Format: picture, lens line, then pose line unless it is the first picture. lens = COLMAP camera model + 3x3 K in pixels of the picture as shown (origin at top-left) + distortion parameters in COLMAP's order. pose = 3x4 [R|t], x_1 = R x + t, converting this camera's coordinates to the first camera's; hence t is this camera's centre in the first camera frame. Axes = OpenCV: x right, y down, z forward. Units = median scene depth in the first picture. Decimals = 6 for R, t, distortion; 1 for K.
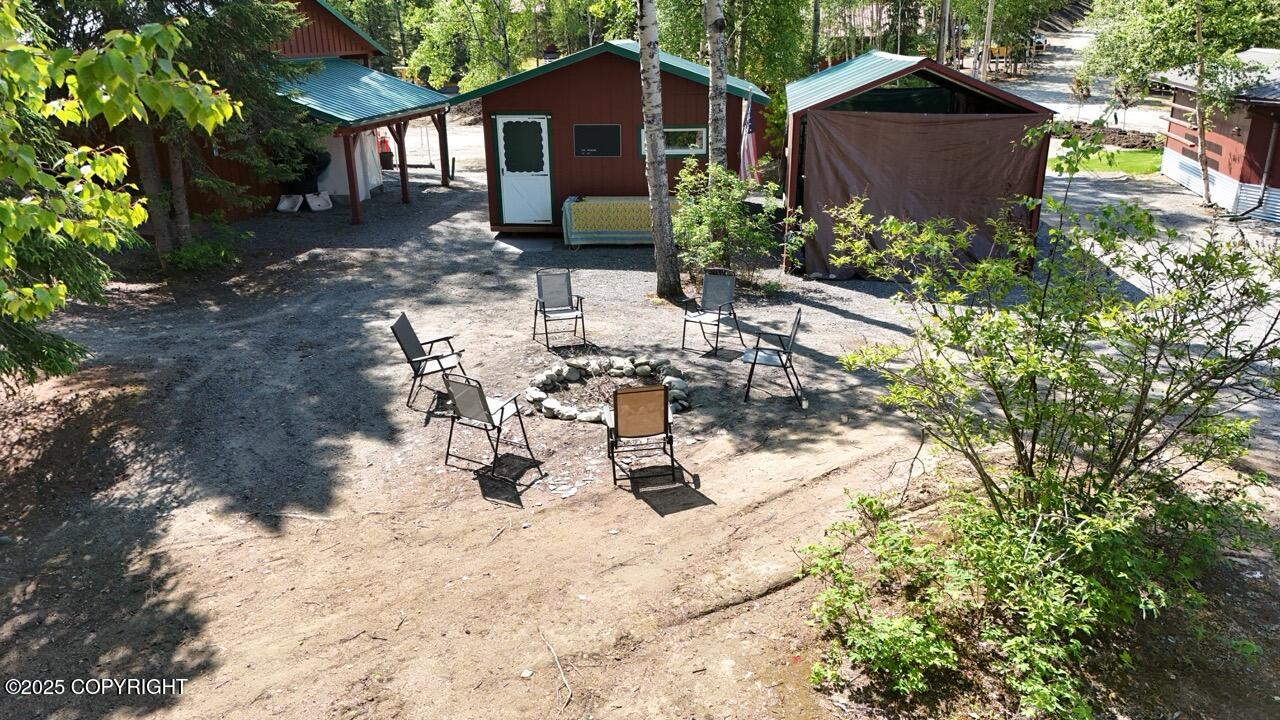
lens RADIAL K [[931.0, 0, 640.0], [0, 931.0, 360.0], [0, 0, 1]] dist [0.078974, -0.078271]
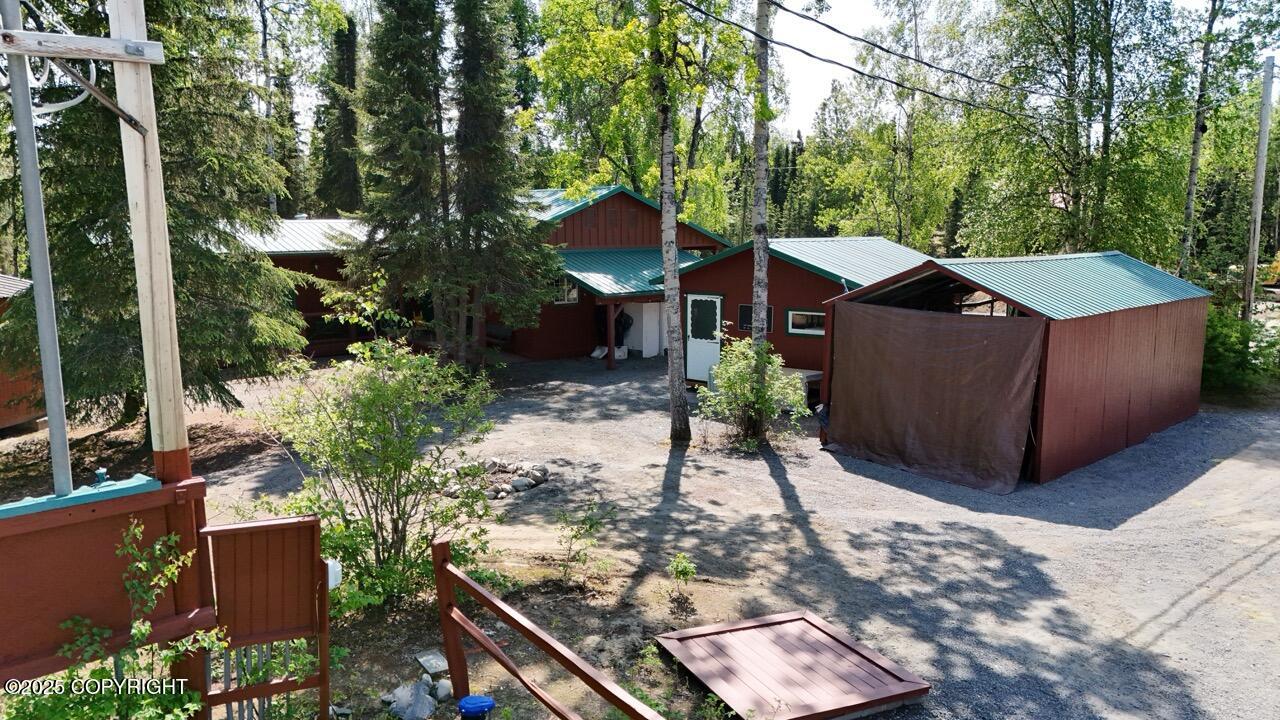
lens RADIAL K [[931.0, 0, 640.0], [0, 931.0, 360.0], [0, 0, 1]] dist [0.078974, -0.078271]
pose [[0.799892, 0.093723, -0.592780, 0.548403], [-0.203085, 0.971730, -0.120403, -0.010230], [0.564738, 0.216695, 0.796313, -0.018271]]
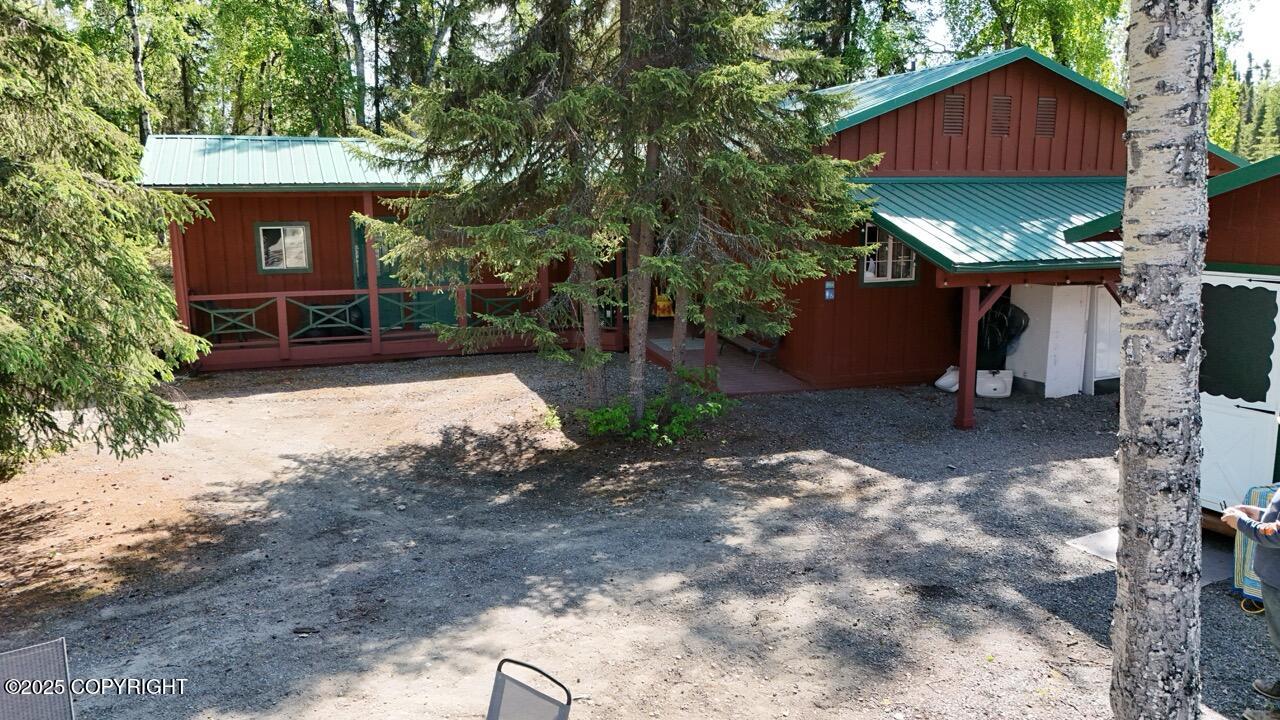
lens RADIAL K [[931.0, 0, 640.0], [0, 931.0, 360.0], [0, 0, 1]] dist [0.078974, -0.078271]
pose [[0.480196, 0.158296, -0.862760, 0.129808], [-0.289227, 0.957149, 0.014636, -0.147151], [0.828106, 0.242506, 0.505402, 0.552219]]
